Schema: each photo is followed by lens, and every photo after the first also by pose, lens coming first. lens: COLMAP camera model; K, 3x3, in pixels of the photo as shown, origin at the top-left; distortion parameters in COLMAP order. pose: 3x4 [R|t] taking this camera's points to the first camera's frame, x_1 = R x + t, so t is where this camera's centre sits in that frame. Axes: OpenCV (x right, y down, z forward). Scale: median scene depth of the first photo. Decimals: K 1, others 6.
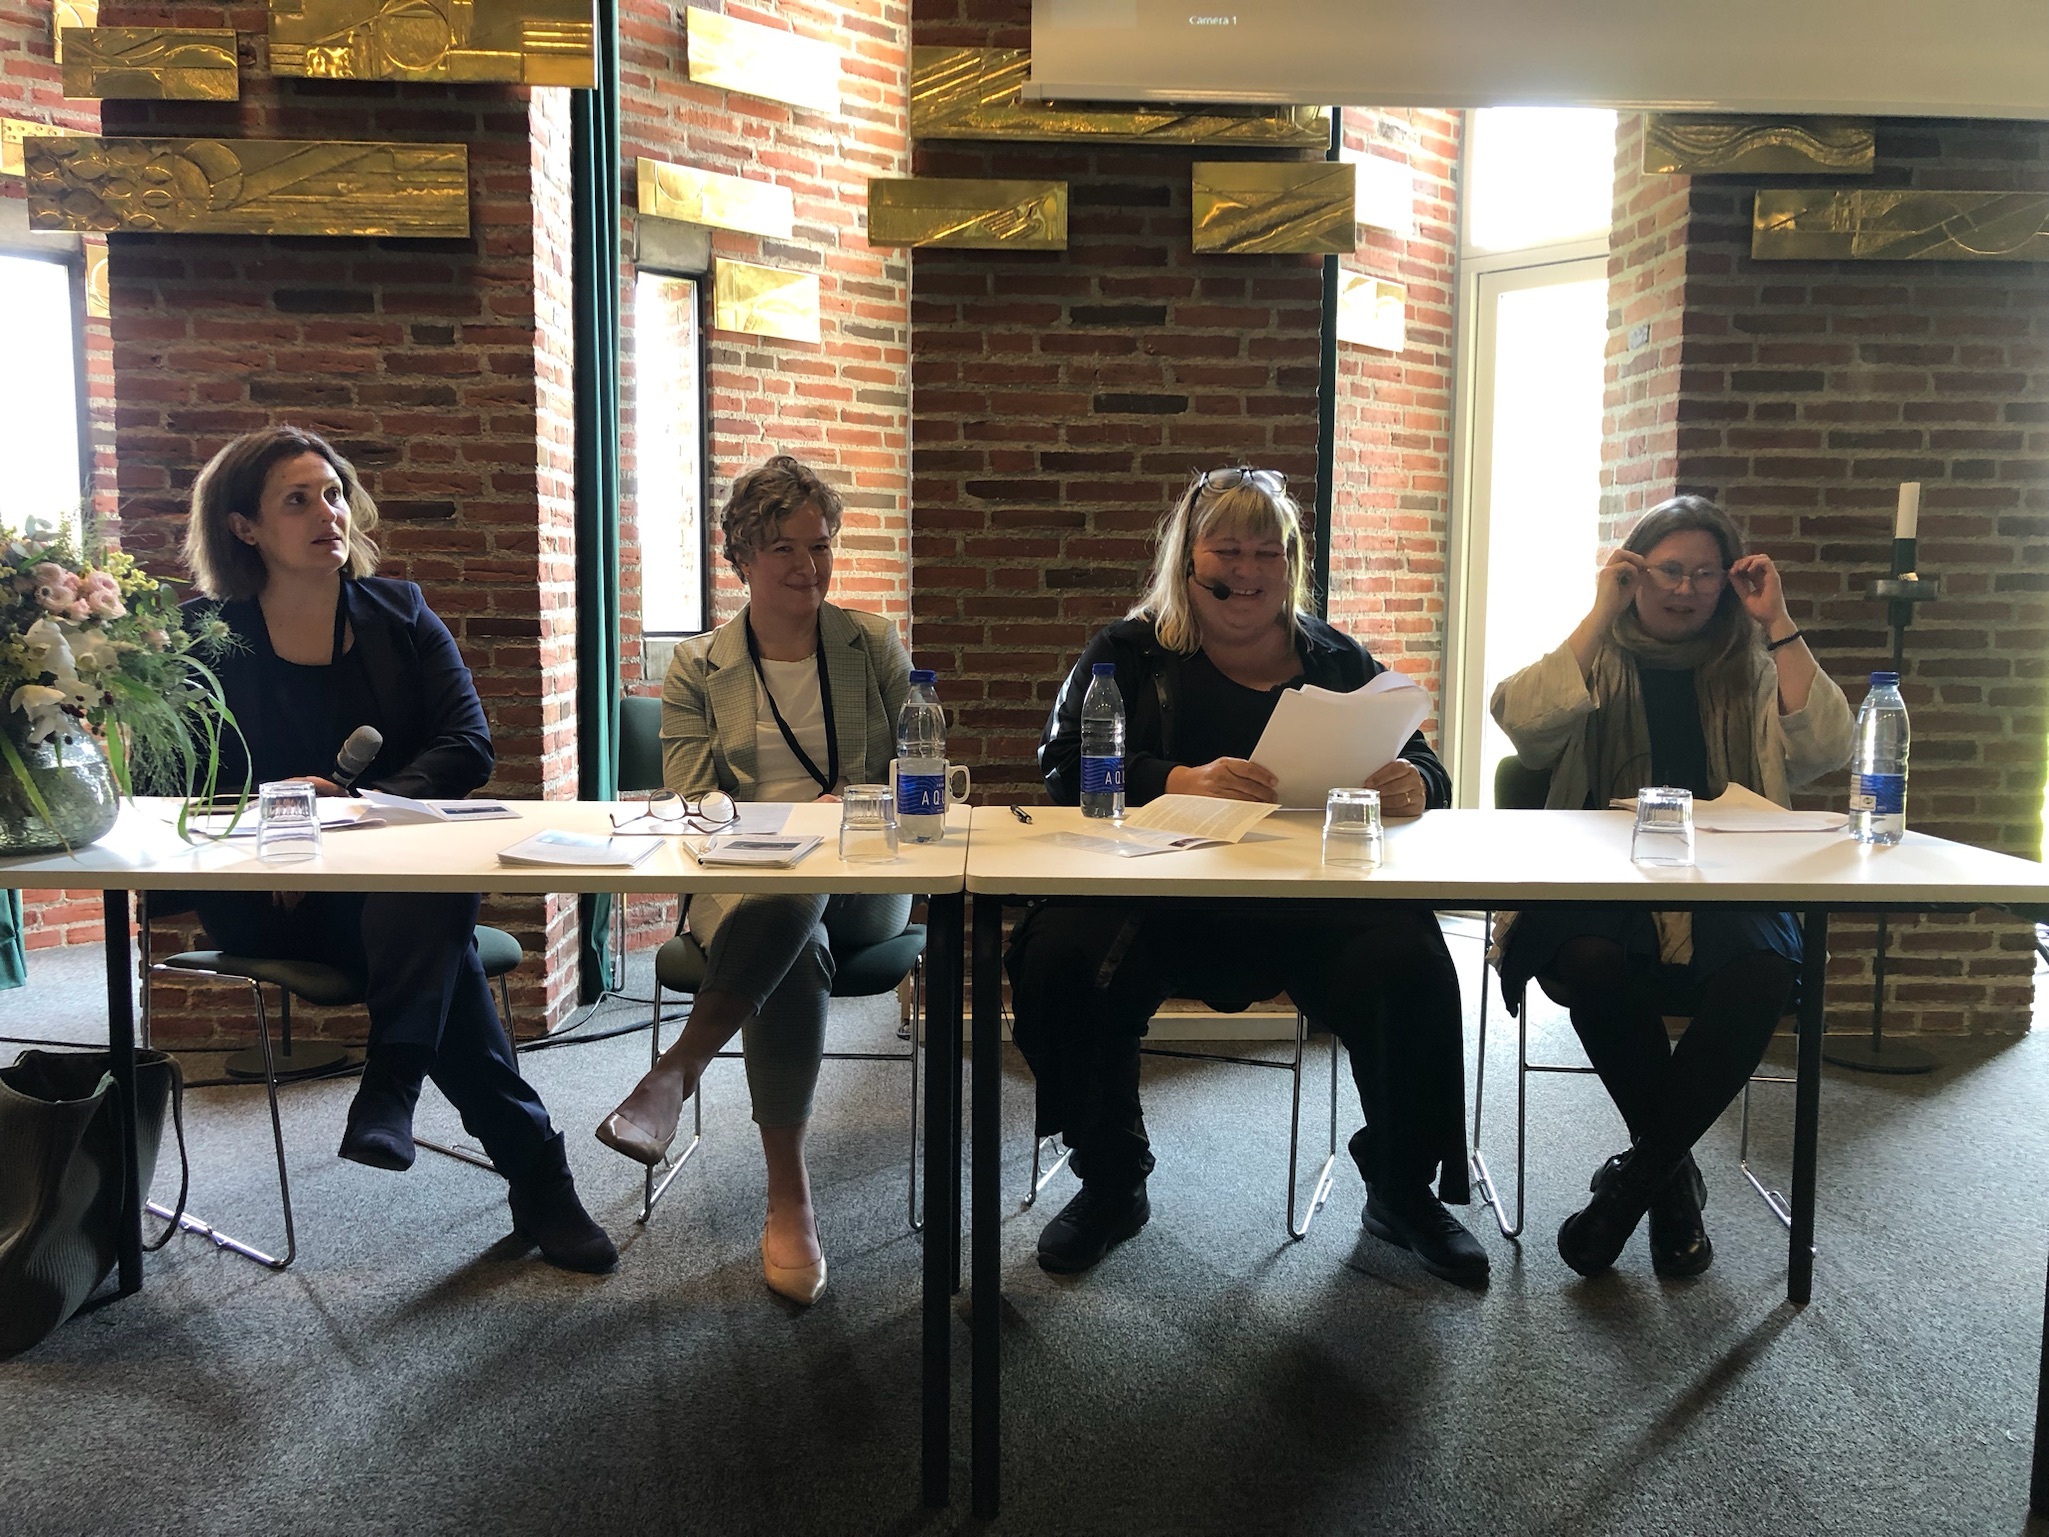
lens RADIAL K [[1805.5, 0, 1028.1], [0, 1805.5, 771.0], [0, 0, 1]] dist [-0.033693, 0.047146]
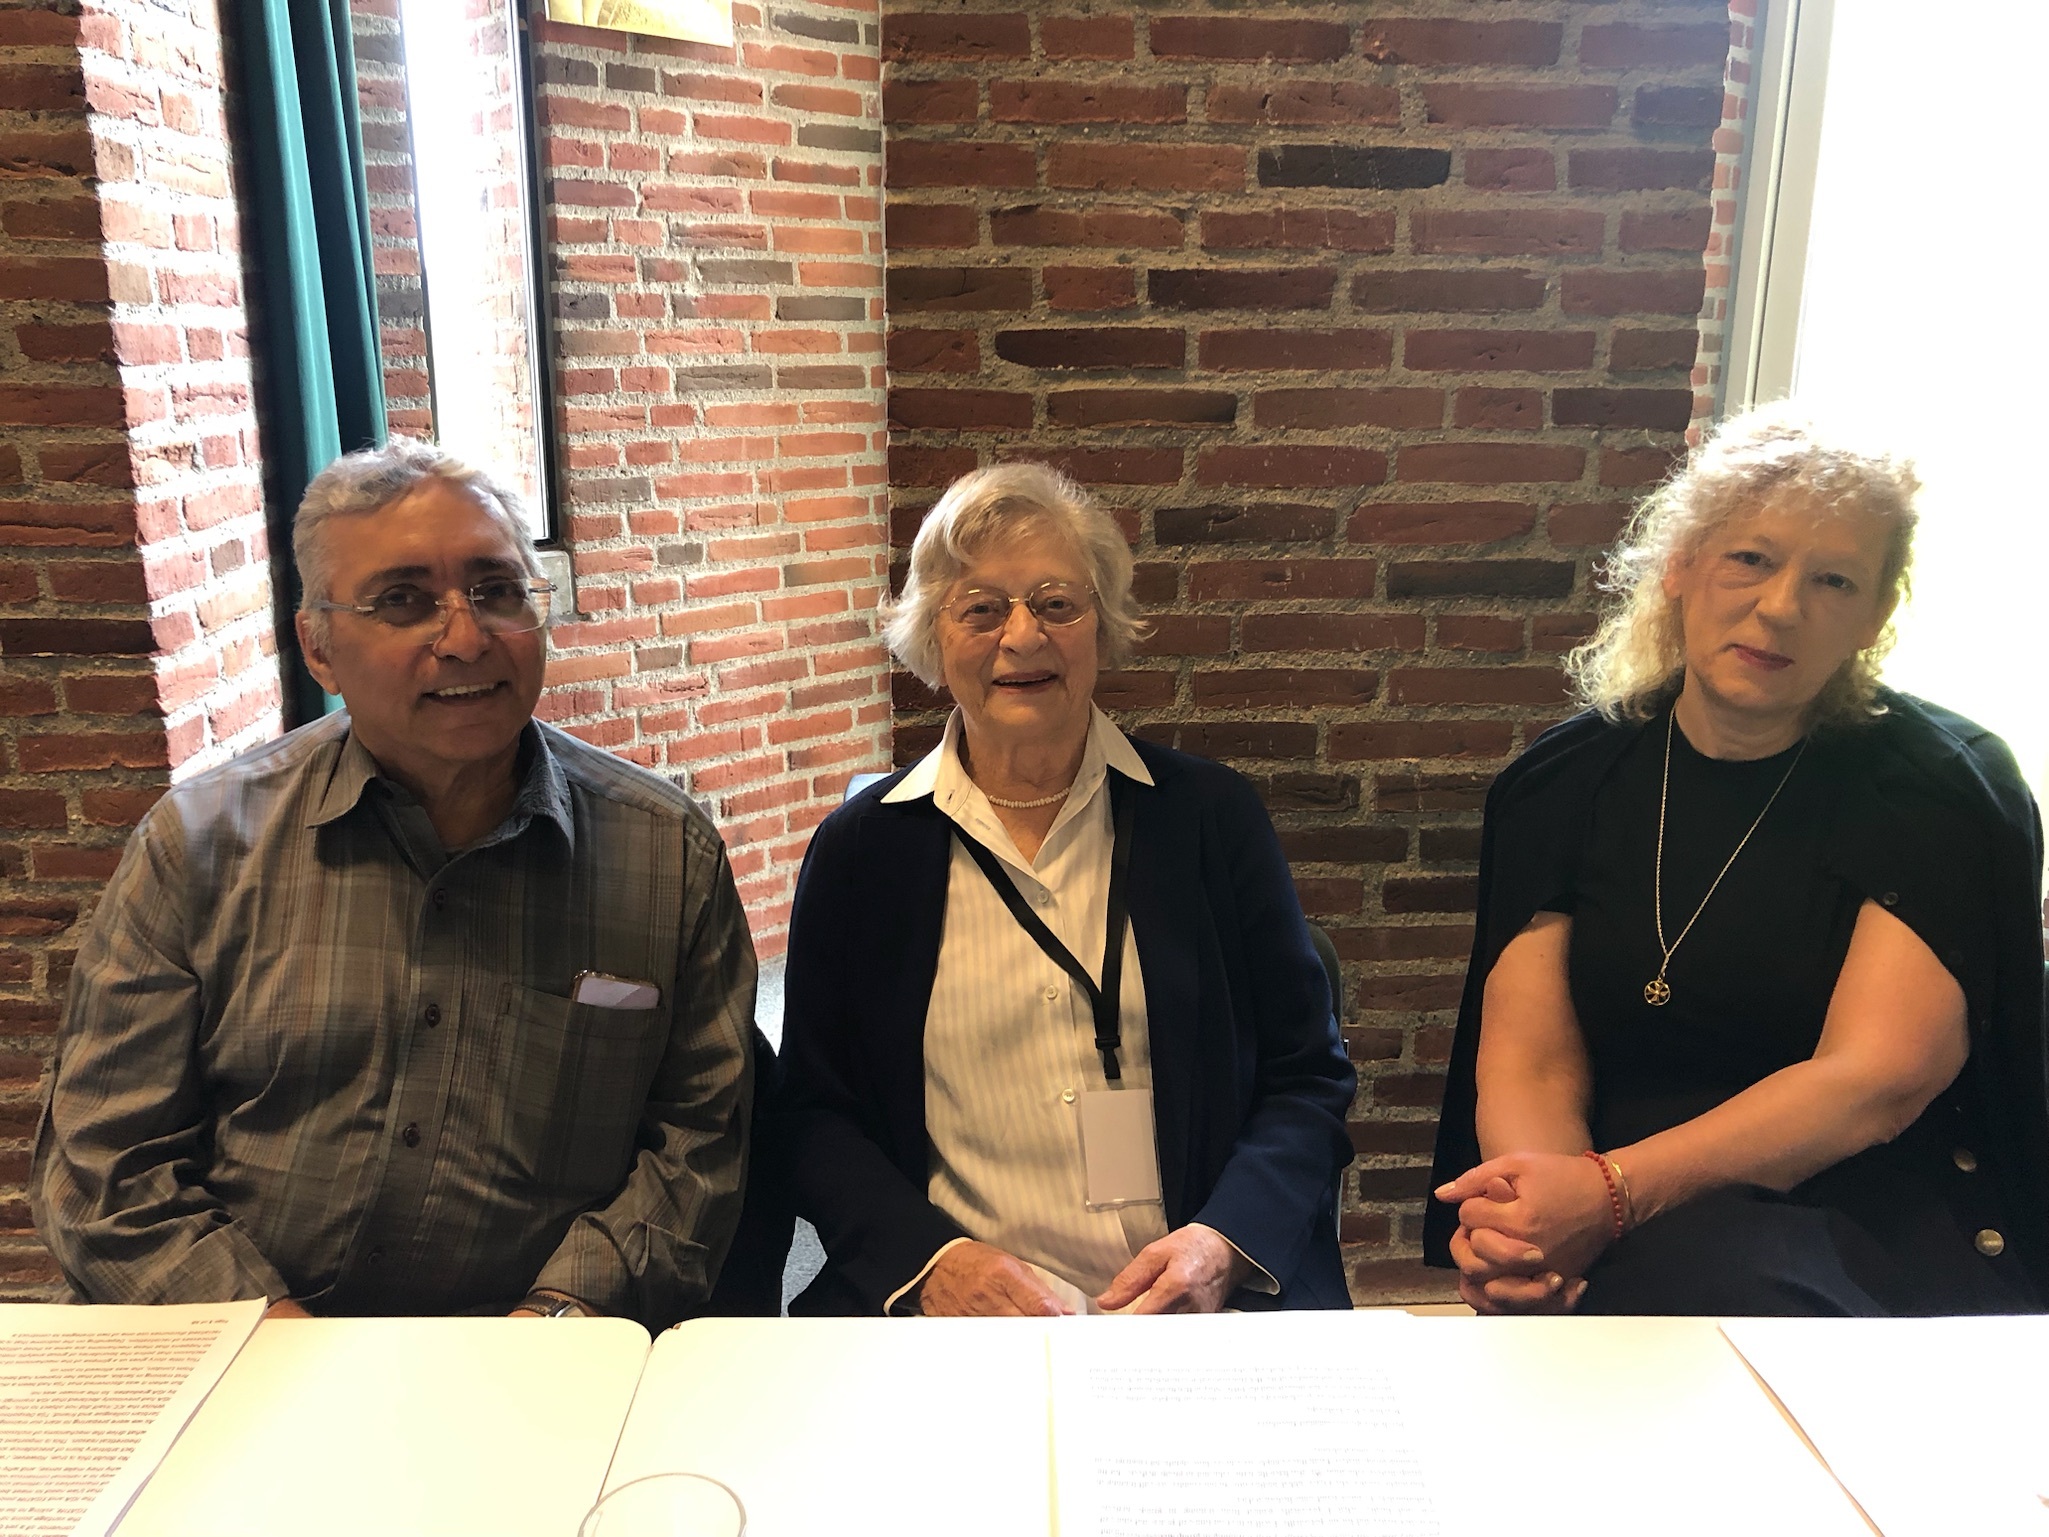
lens RADIAL K [[1805.5, 0, 1021.5], [0, 1805.5, 769.7], [0, 0, 1]] dist [-0.033693, 0.047146]
pose [[0.999983, -0.005247, 0.002669, -0.025989], [0.004808, 0.989546, 0.144141, -0.099618], [-0.003397, -0.144125, 0.989554, 0.436542]]
